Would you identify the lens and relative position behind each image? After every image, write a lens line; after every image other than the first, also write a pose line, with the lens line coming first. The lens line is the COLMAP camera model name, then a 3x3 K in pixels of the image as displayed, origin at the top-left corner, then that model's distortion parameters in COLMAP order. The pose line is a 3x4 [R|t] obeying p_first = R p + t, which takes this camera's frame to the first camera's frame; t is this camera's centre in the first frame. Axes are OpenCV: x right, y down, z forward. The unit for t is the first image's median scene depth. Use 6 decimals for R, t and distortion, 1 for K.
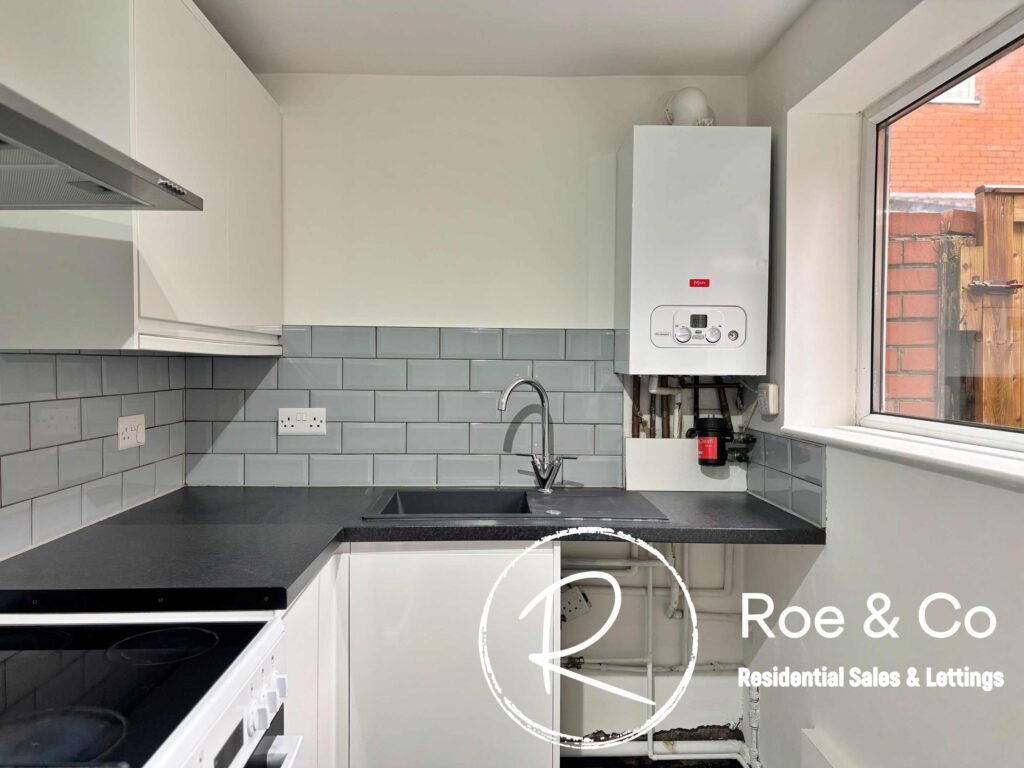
lens RADIAL K [[795.3, 0, 512.0], [0, 795.3, 384.0], [0, 0, 1]] dist [0.047357, 0.000225]
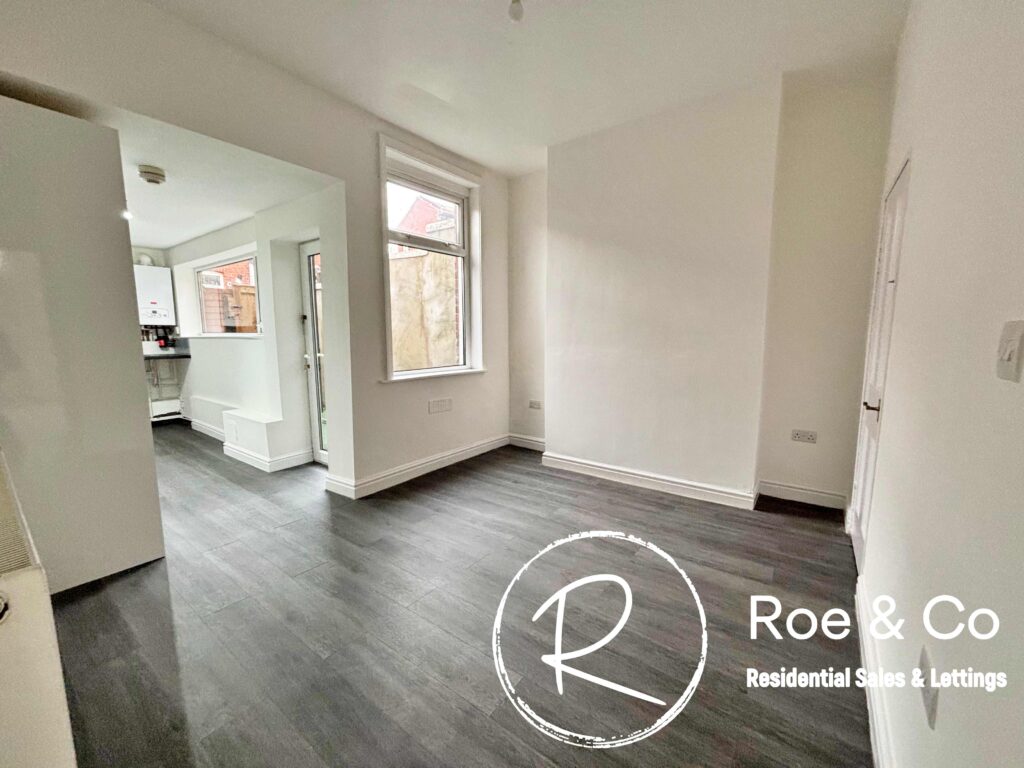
lens RADIAL K [[404.4, 0, 516.0], [0, 404.4, 385.4], [0, 0, 1]] dist [-0.014459, -0.000162]
pose [[0.597263, -0.103908, 0.795286, -0.318841], [0.022500, 0.993353, 0.112889, 0.103415], [-0.801730, -0.049530, 0.595630, -1.672284]]
